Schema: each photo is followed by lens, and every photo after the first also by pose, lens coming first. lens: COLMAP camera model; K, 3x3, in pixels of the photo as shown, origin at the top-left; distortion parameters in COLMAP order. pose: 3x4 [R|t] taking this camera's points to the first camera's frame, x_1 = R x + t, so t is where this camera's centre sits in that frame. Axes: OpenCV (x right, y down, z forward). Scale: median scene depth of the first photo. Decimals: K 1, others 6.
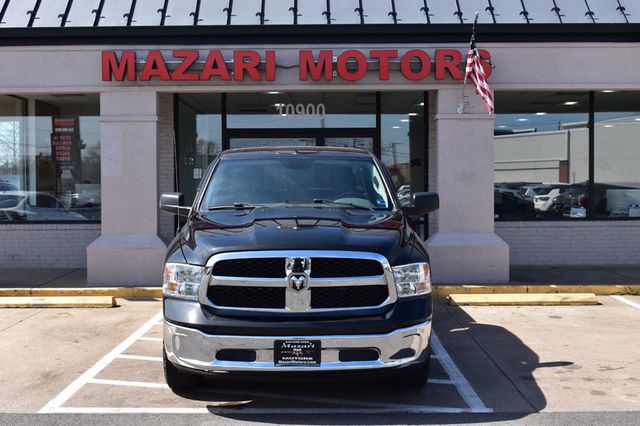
lens RADIAL K [[874.4, 0, 320.0], [0, 874.4, 213.0], [0, 0, 1]] dist [-0.018240, -0.014869]
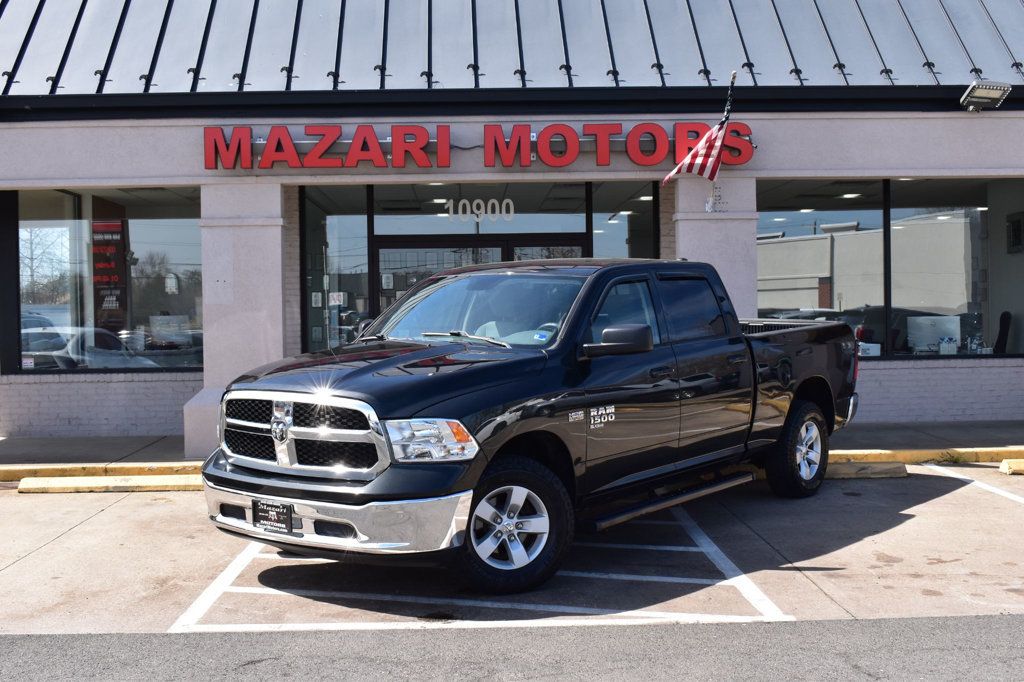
lens RADIAL K [[1269.7, 0, 512.0], [0, 1269.7, 341.0], [0, 0, 1]] dist [-0.028799, -0.016130]
pose [[0.999356, -0.009899, 0.034494, -0.037619], [0.010307, 0.999879, -0.011649, 0.001925], [-0.034374, 0.011997, 0.999337, -0.028398]]
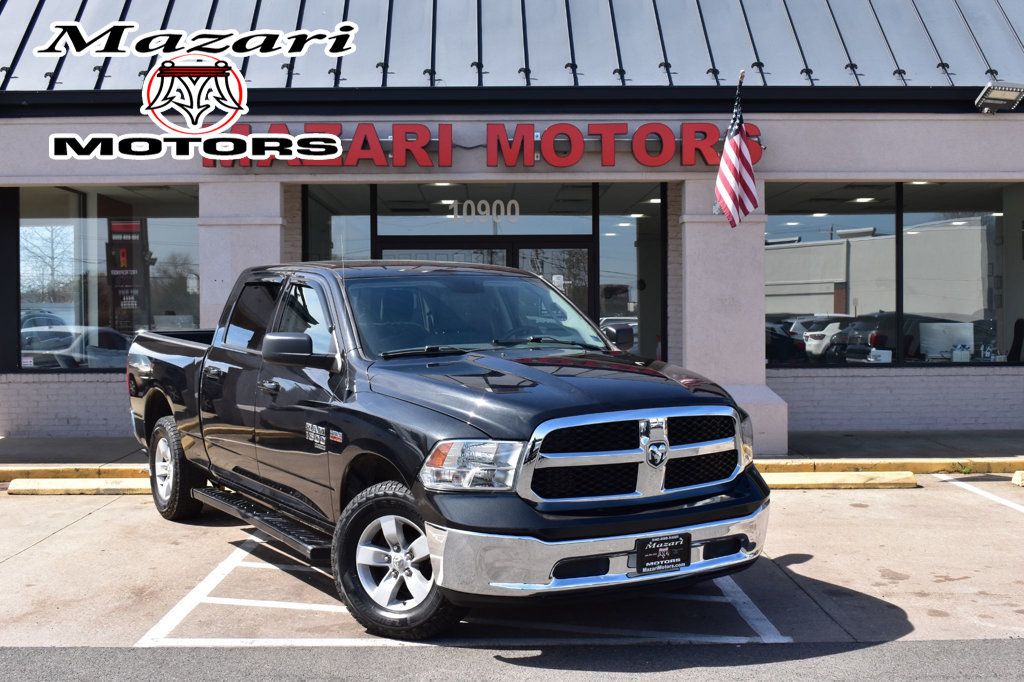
lens RADIAL K [[1256.6, 0, 512.0], [0, 1256.6, 341.0], [0, 0, 1]] dist [-0.037861, 0.007895]
pose [[0.999809, -0.000823, 0.019543, -0.022981], [0.001084, 0.999910, -0.013354, 0.000635], [-0.019530, 0.013373, 0.999720, 0.001914]]
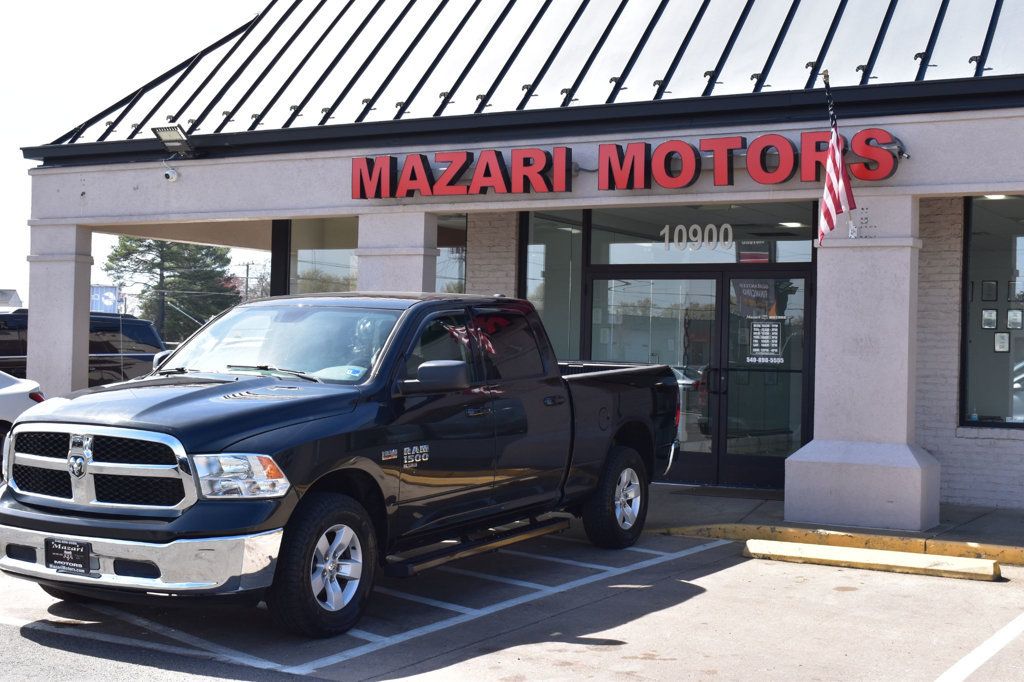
lens RADIAL K [[1491.0, 0, 512.0], [0, 1491.0, 341.0], [0, 0, 1]] dist [-0.009585, -0.000759]
pose [[0.860447, 0.021501, -0.509087, 0.477746], [-0.043505, 0.998561, -0.031357, -0.003325], [0.507680, 0.049128, 0.860144, 0.025838]]
